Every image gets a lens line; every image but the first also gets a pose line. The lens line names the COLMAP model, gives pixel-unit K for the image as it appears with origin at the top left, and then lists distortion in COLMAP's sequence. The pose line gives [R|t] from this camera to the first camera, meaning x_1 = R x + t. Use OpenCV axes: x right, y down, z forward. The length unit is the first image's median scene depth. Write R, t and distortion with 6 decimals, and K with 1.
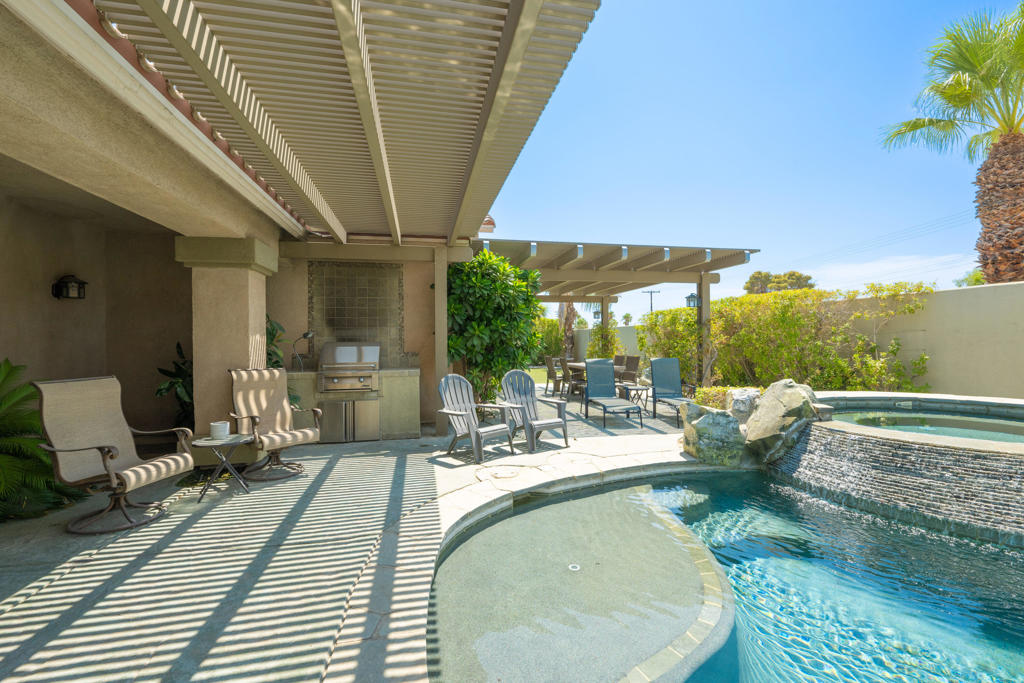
lens RADIAL K [[436.0, 0, 511.5], [0, 436.0, 344.2], [0, 0, 1]] dist [-0.000539, -0.000005]
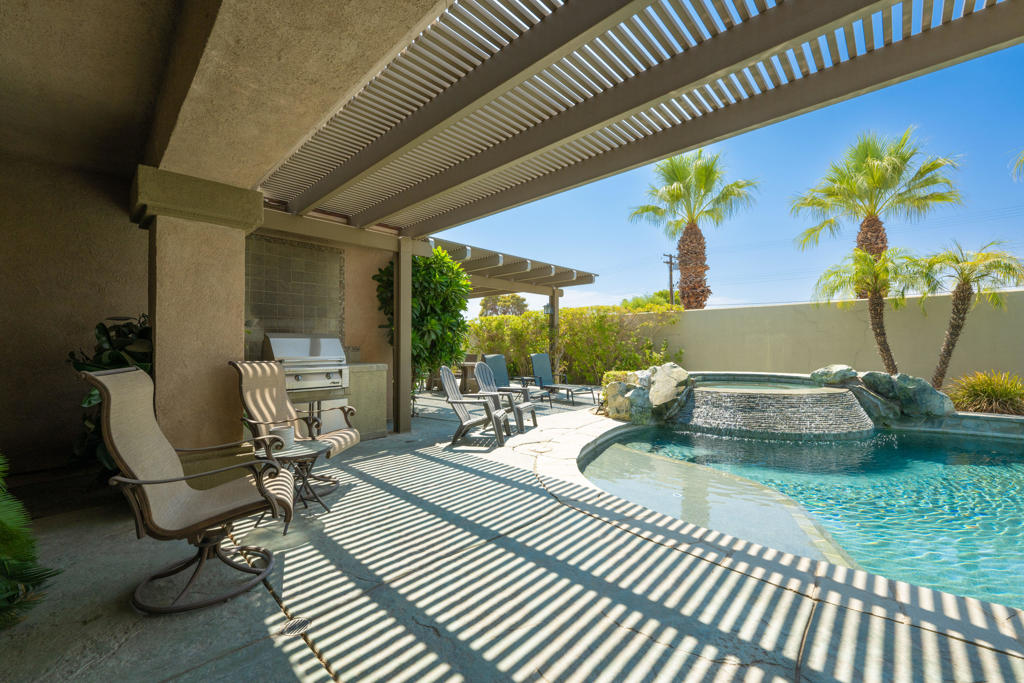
lens RADIAL K [[401.9, 0, 511.4], [0, 401.9, 341.2], [0, 0, 1]] dist [-0.000922, -0.000051]
pose [[0.826015, 0.011551, 0.563530, -0.621798], [0.001427, 0.999744, -0.022584, 0.038091], [-0.563647, 0.019459, 0.825787, 0.164578]]
